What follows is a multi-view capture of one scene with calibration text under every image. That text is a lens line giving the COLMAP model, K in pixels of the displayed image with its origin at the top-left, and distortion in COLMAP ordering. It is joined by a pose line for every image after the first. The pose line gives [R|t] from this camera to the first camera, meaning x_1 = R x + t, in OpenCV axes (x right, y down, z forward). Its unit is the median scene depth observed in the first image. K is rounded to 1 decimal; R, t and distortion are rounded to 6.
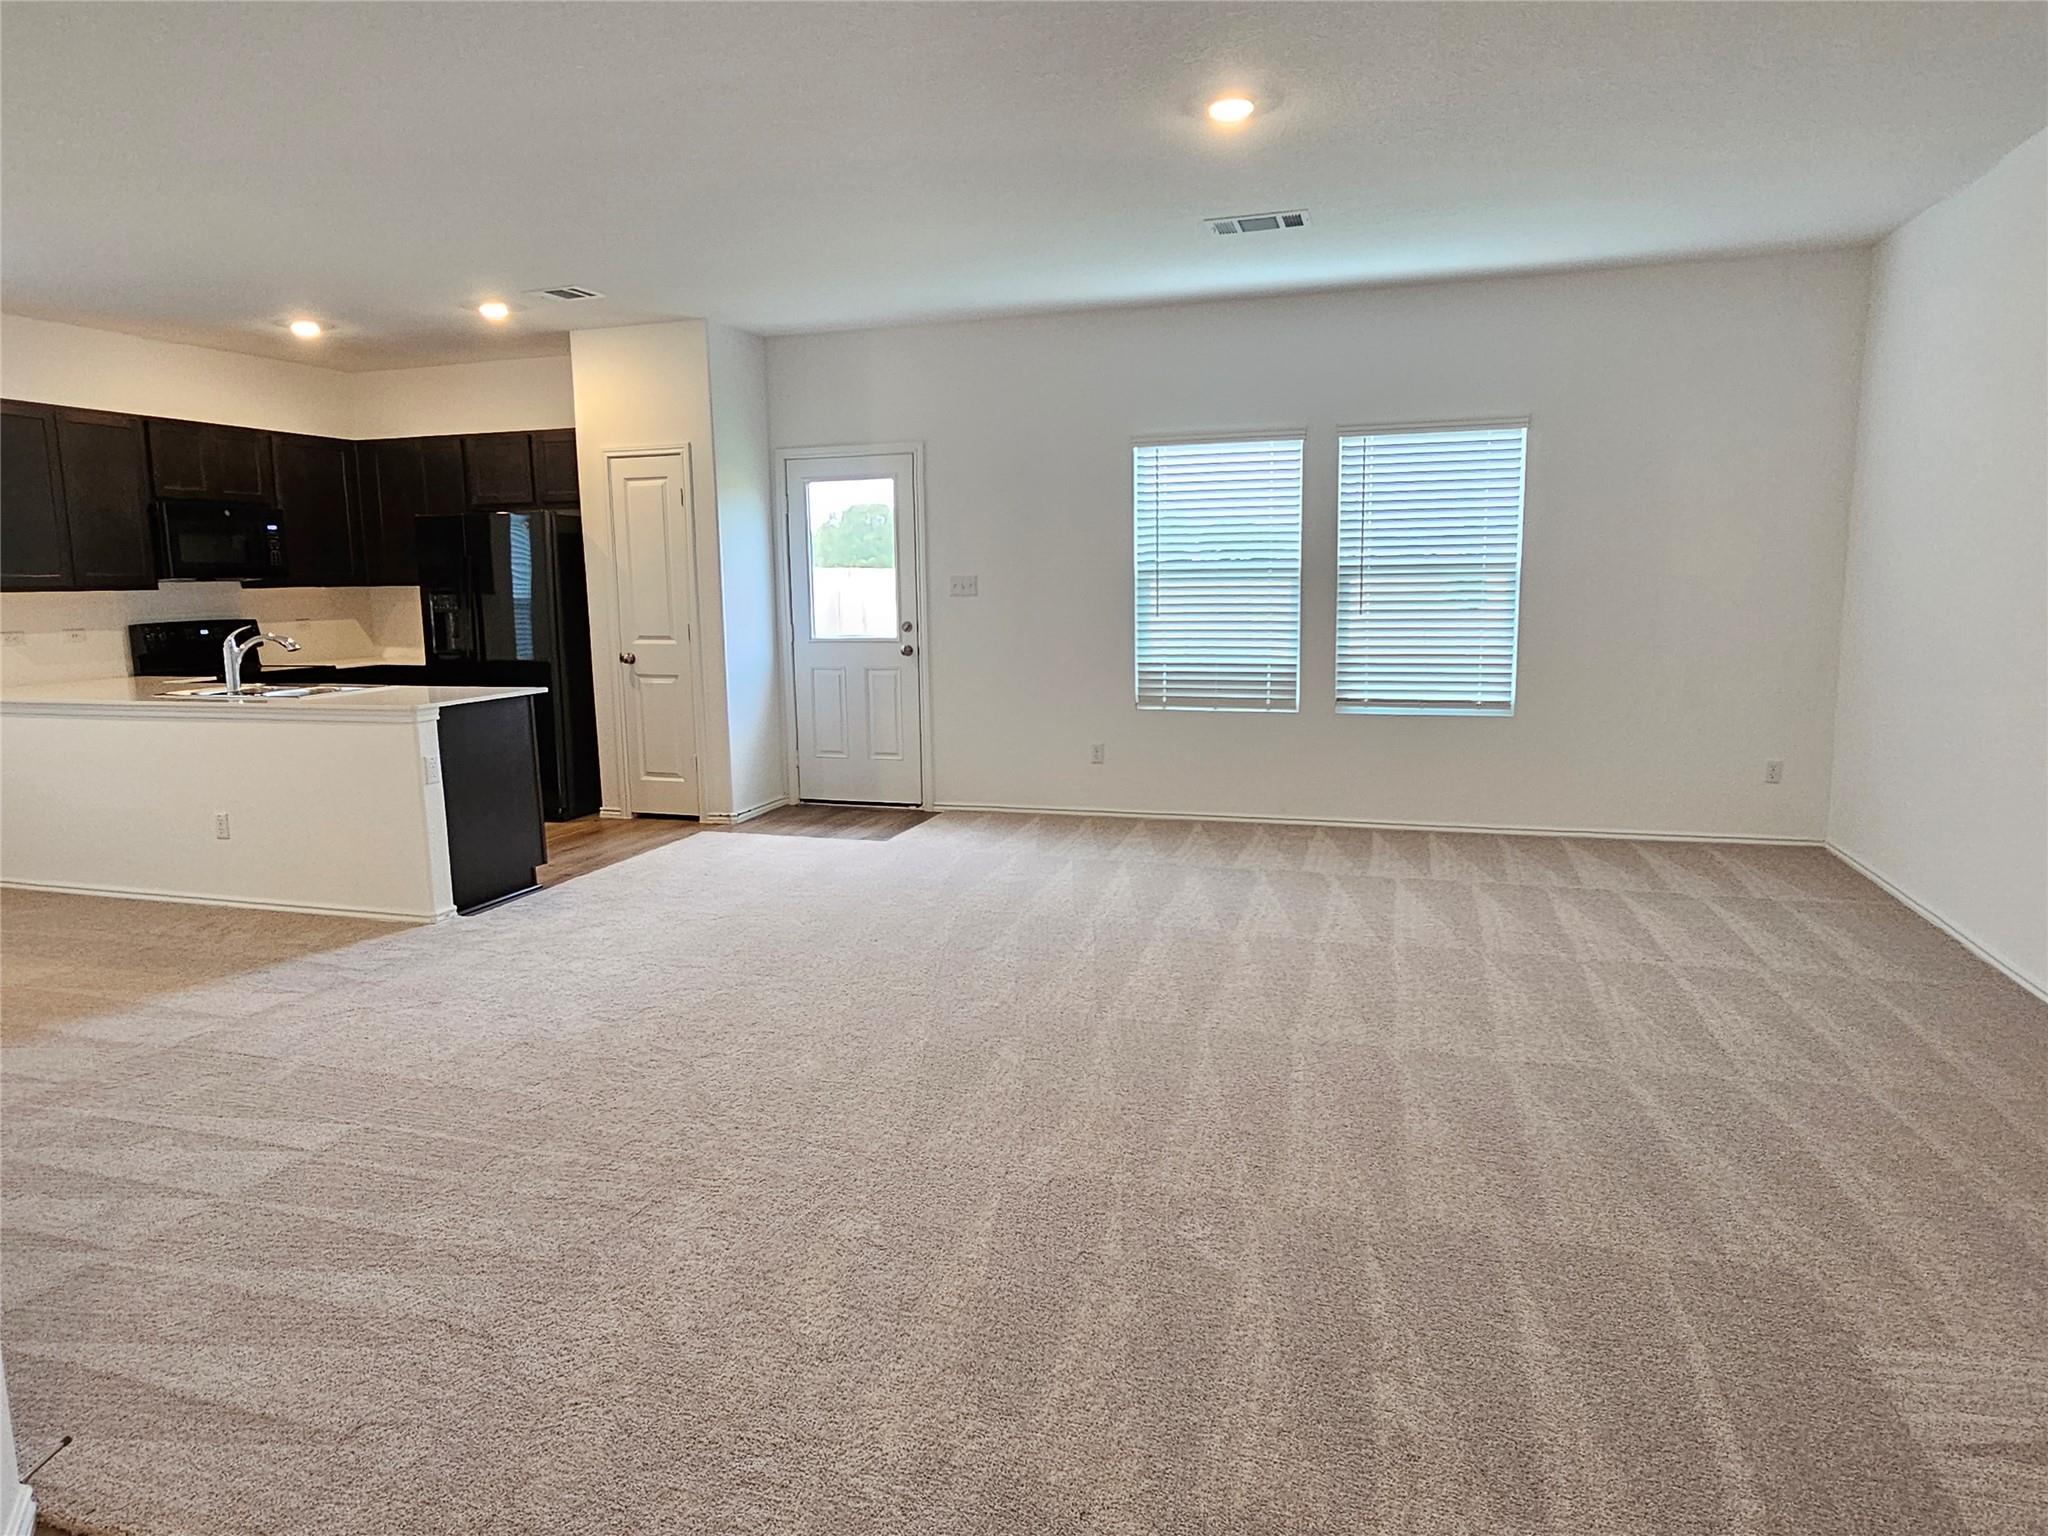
lens RADIAL K [[1259.5, 0, 1007.5], [0, 1259.5, 762.9], [0, 0, 1]] dist [-0.004678, -0.002326]
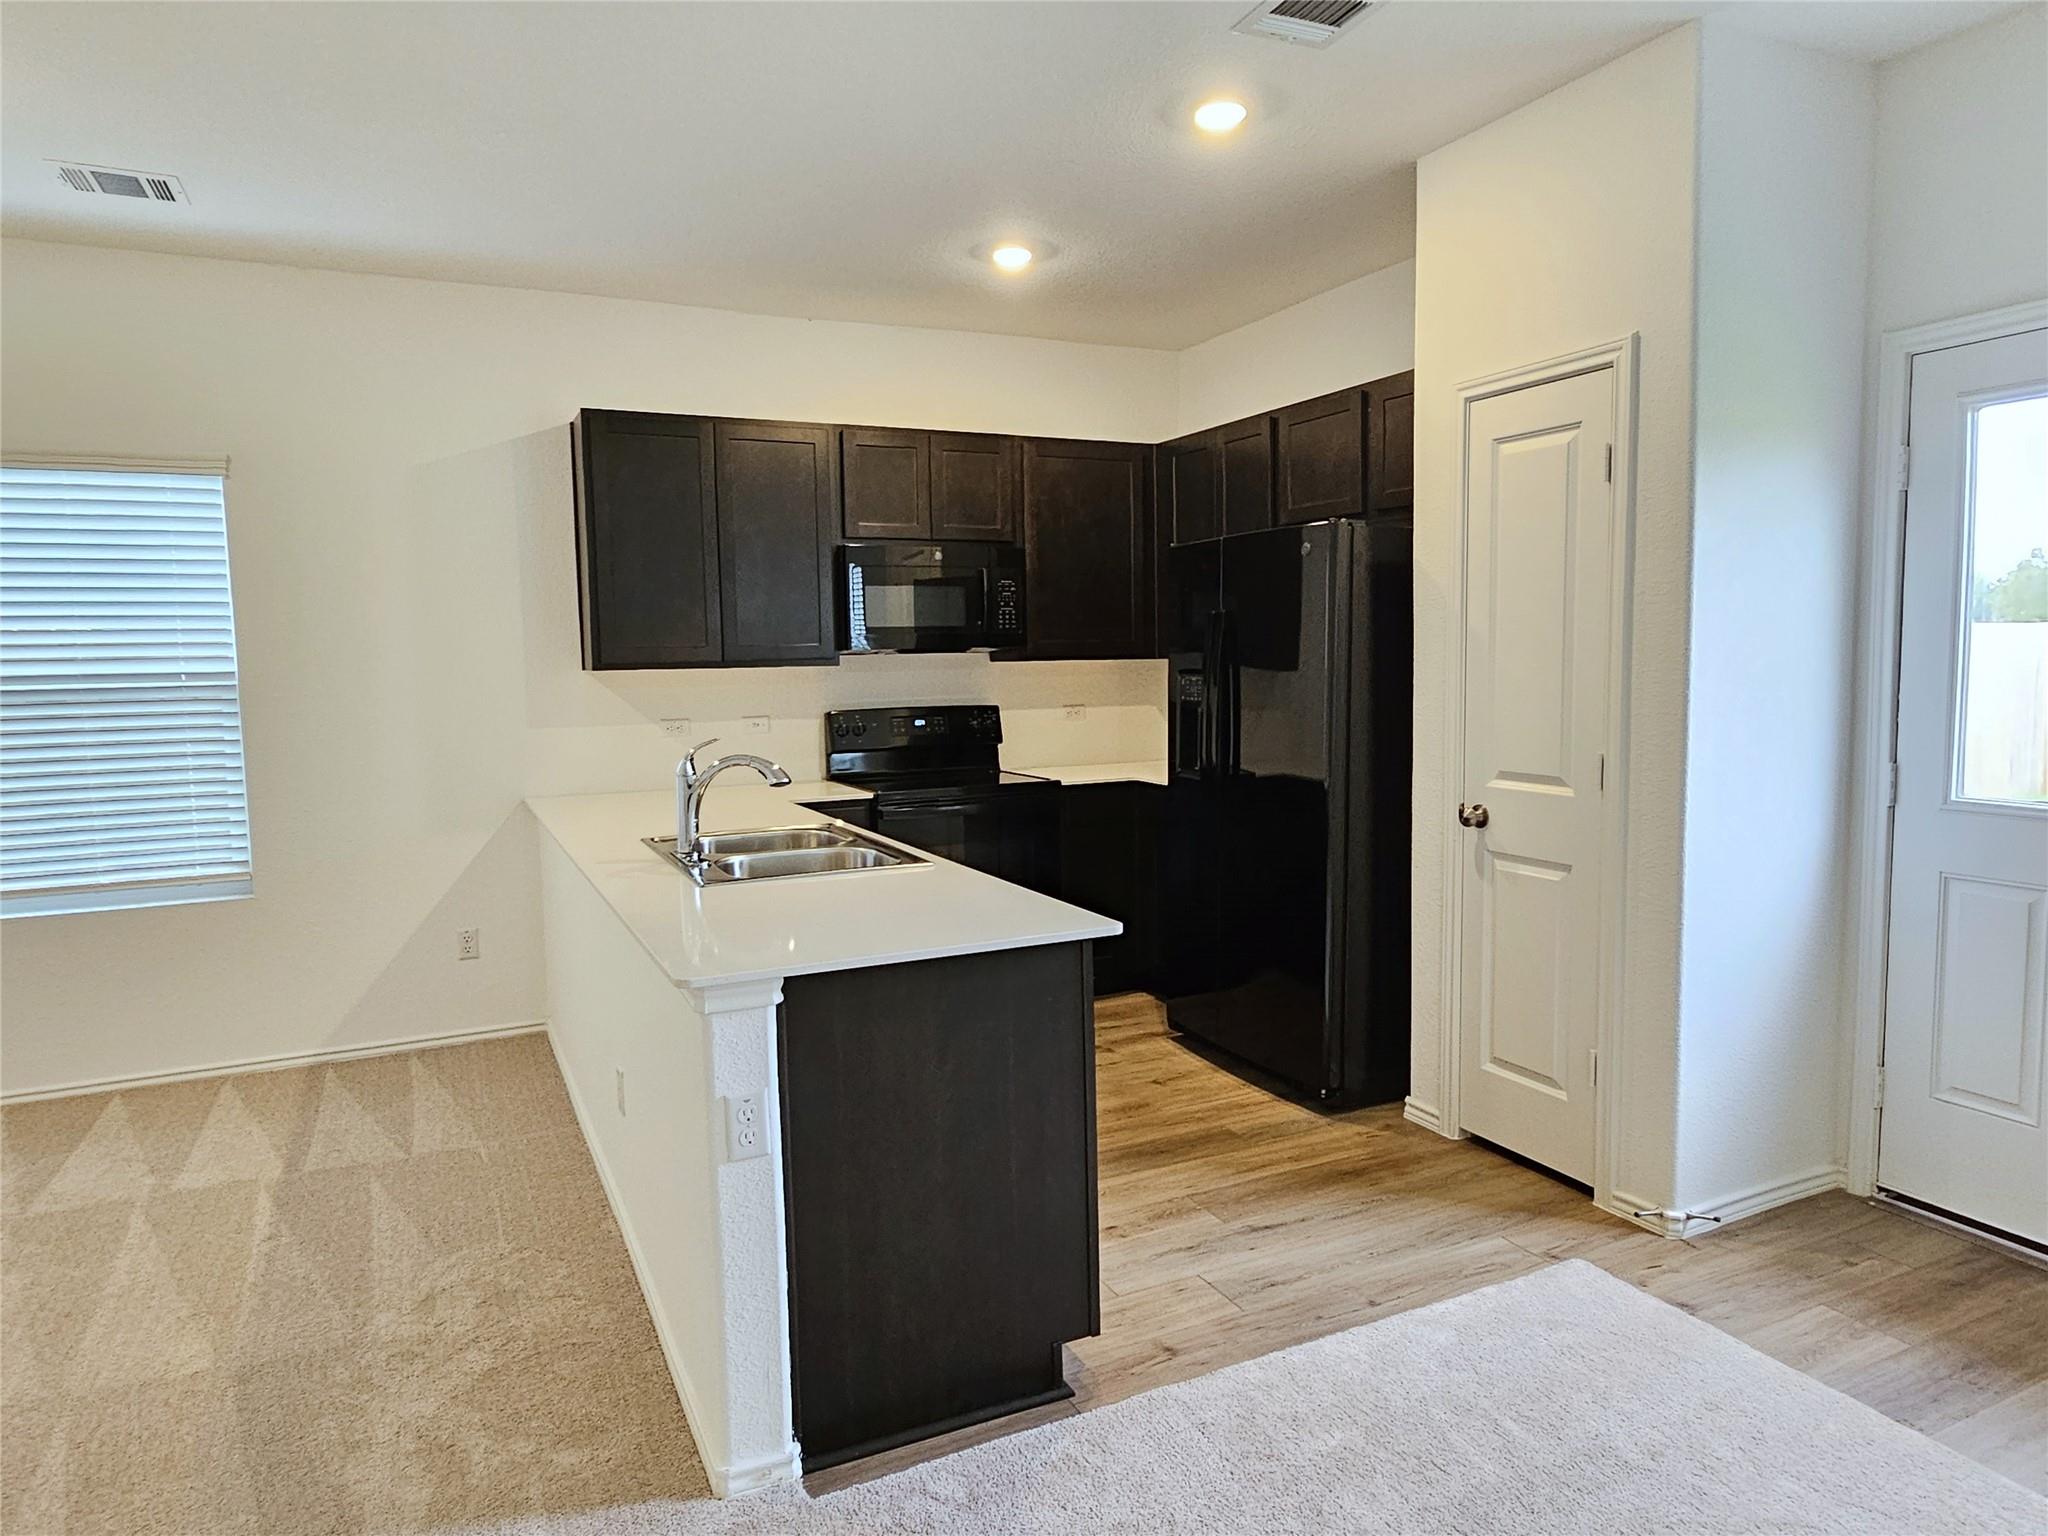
lens RADIAL K [[1259.5, 0, 1017.3], [0, 1259.5, 762.5], [0, 0, 1]] dist [-0.004678, -0.002326]
pose [[0.689655, 0.066205, -0.721105, -0.082330], [-0.099648, 0.995015, -0.003949, -0.089498], [0.717249, 0.074580, 0.692815, 0.576812]]
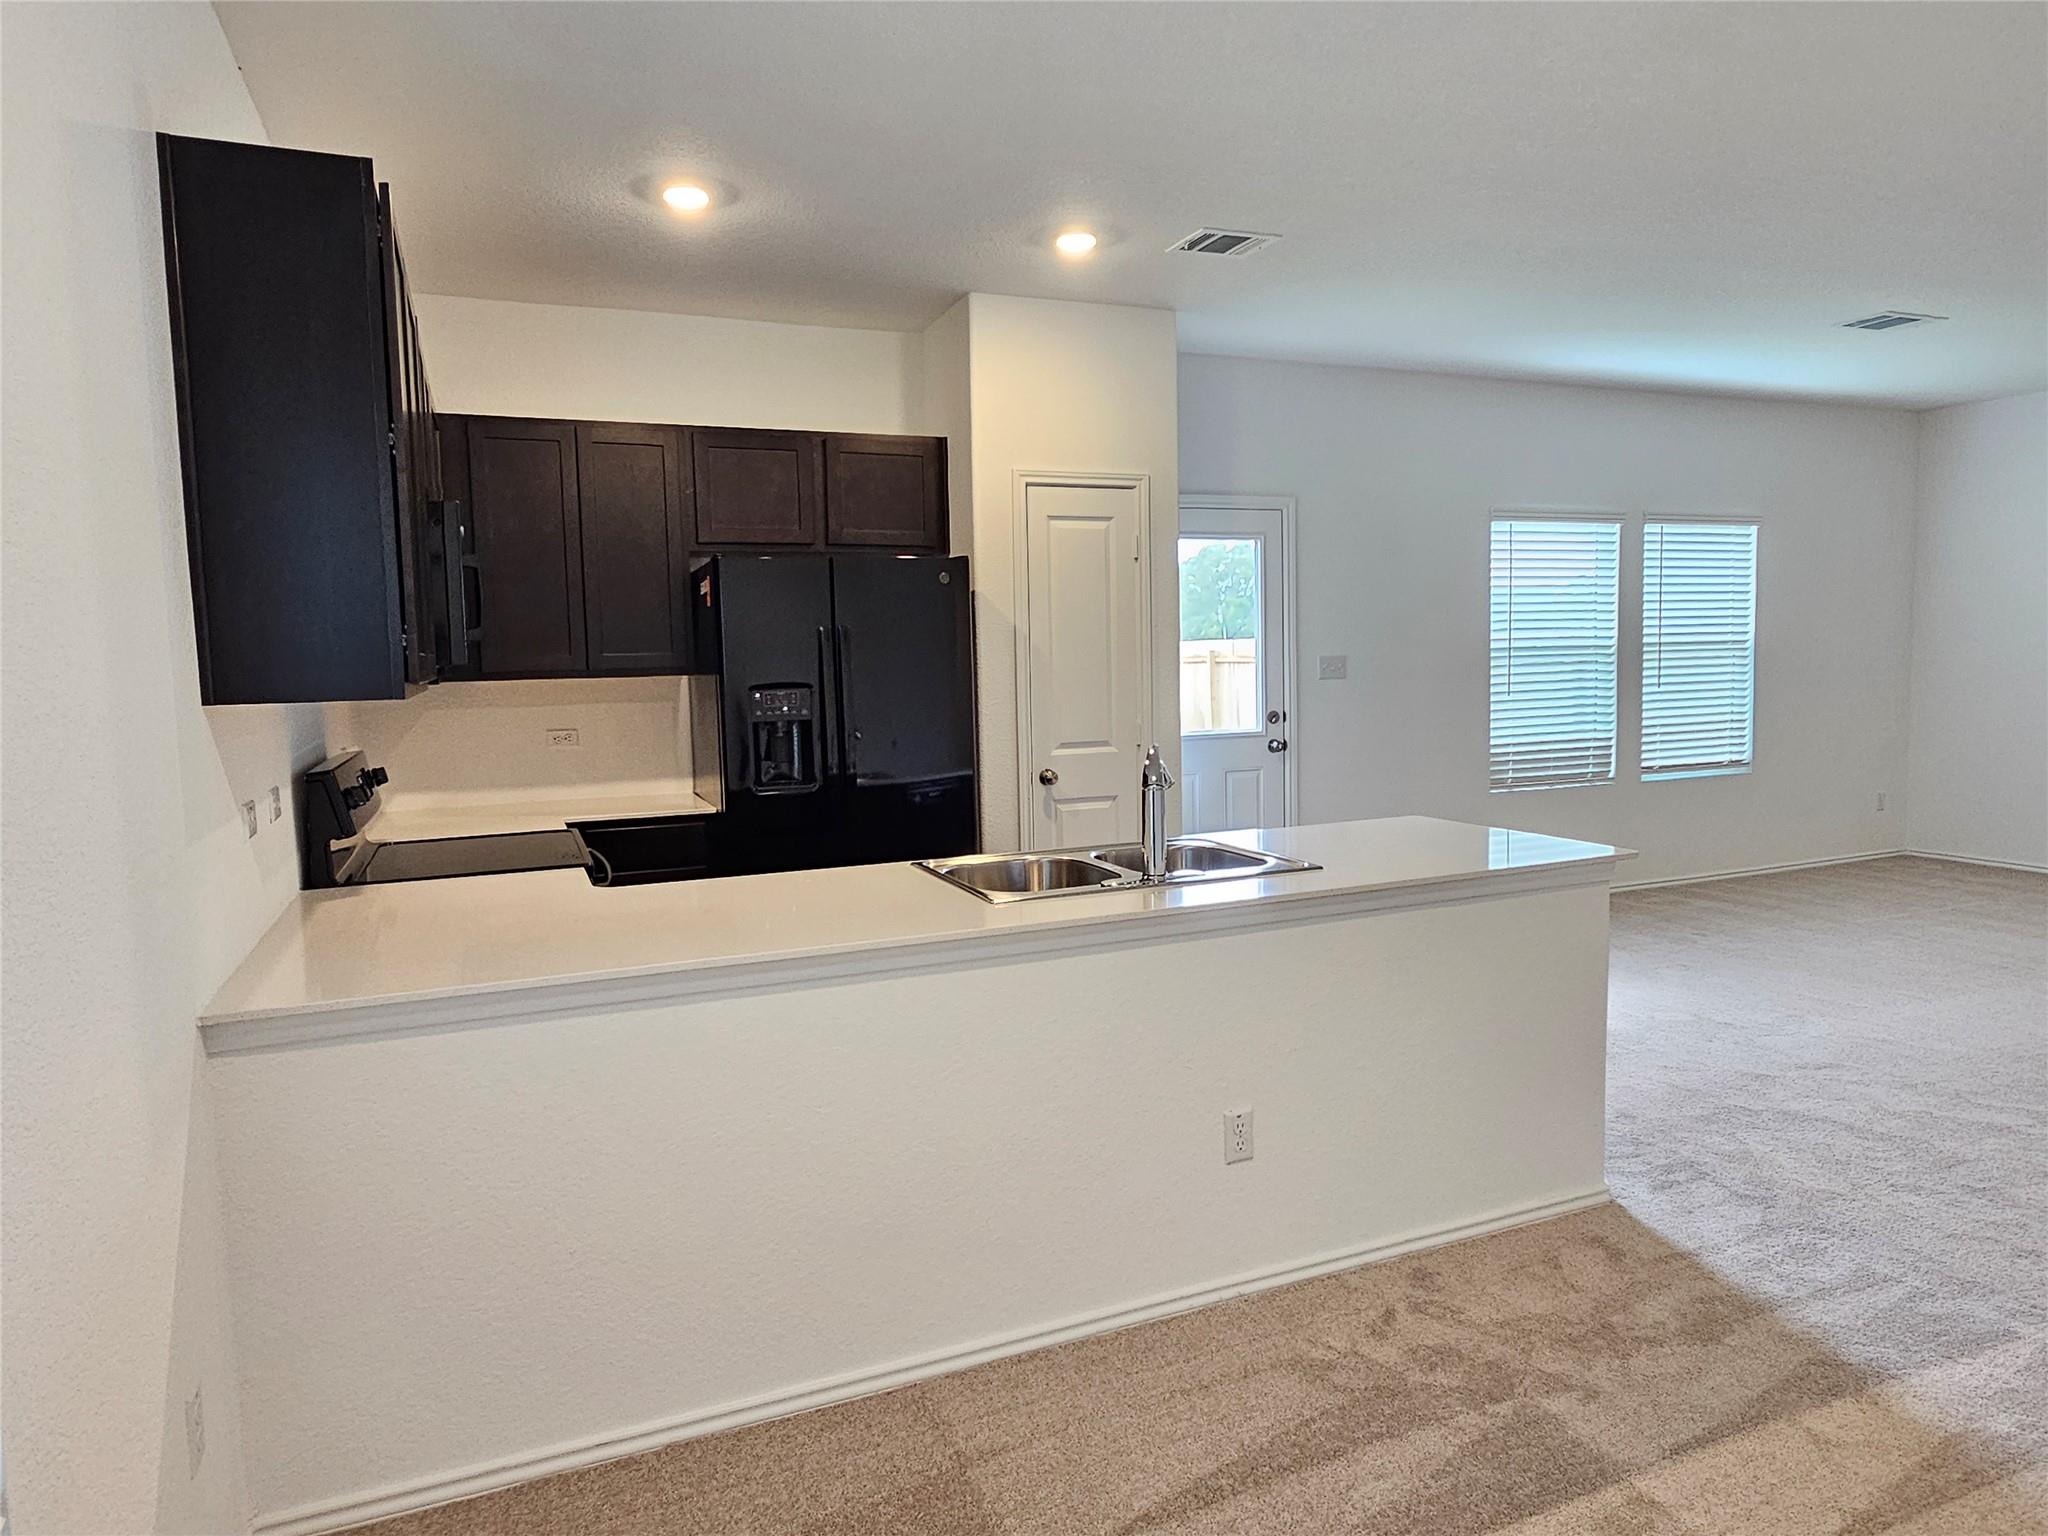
lens RADIAL K [[1259.5, 0, 1010.0], [0, 1259.5, 763.8], [0, 0, 1]] dist [-0.004678, -0.002326]
pose [[0.760085, -0.059939, 0.647053, -0.807604], [0.107408, 0.993629, -0.034127, -0.073409], [-0.640886, 0.095438, 0.761680, 0.523083]]
